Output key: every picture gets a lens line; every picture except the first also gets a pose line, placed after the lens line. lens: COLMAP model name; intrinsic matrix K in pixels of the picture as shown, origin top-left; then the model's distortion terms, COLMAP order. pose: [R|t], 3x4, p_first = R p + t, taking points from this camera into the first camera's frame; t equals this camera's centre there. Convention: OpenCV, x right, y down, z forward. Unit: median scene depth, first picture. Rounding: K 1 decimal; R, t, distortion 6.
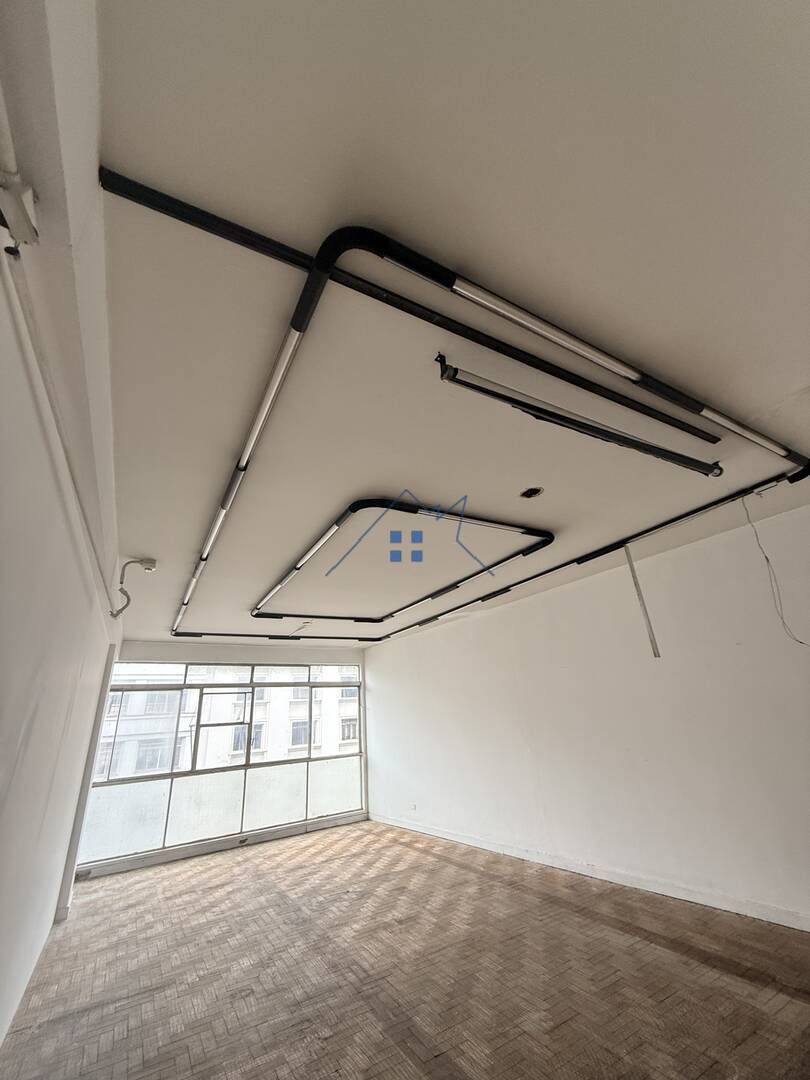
lens RADIAL K [[430.6, 0, 406.6], [0, 430.6, 537.2], [0, 0, 1]] dist [-0.000002, 0.000081]
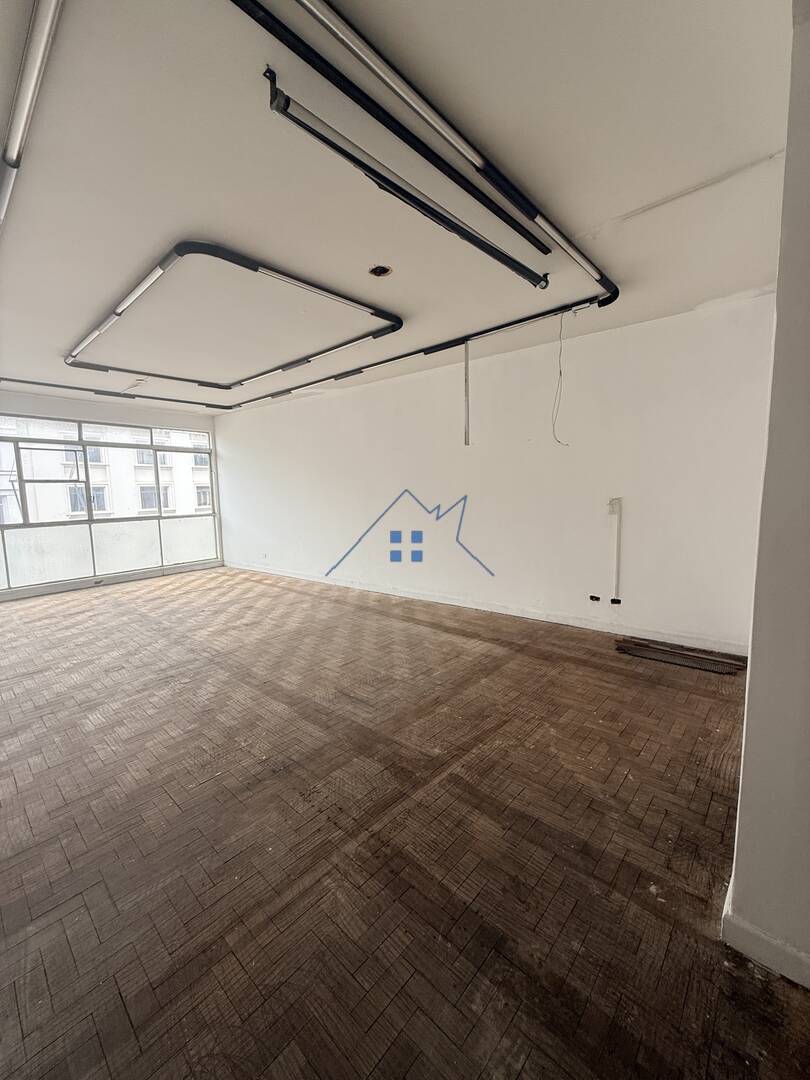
lens RADIAL K [[430.6, 0, 406.6], [0, 430.6, 537.2], [0, 0, 1]] dist [-0.000002, 0.000081]
pose [[0.950918, 0.012969, 0.309170, 0.037467], [-0.159903, 0.875979, 0.455073, -0.020780], [-0.264924, -0.482175, 0.835058, -0.097208]]
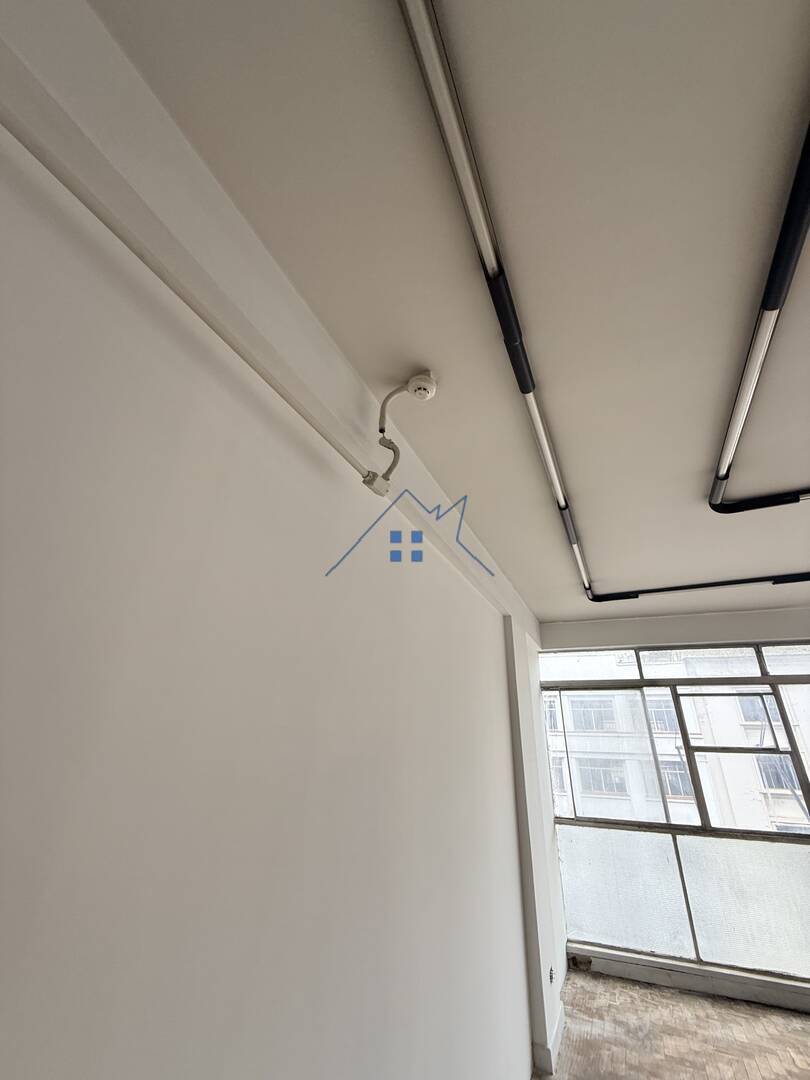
lens RADIAL K [[430.6, 0, 406.6], [0, 430.6, 537.2], [0, 0, 1]] dist [-0.000002, 0.000081]
pose [[0.559061, -0.289880, -0.776801, -0.271264], [0.259989, 0.950930, -0.167747, 0.279547], [0.787310, -0.108179, 0.606993, 0.639723]]
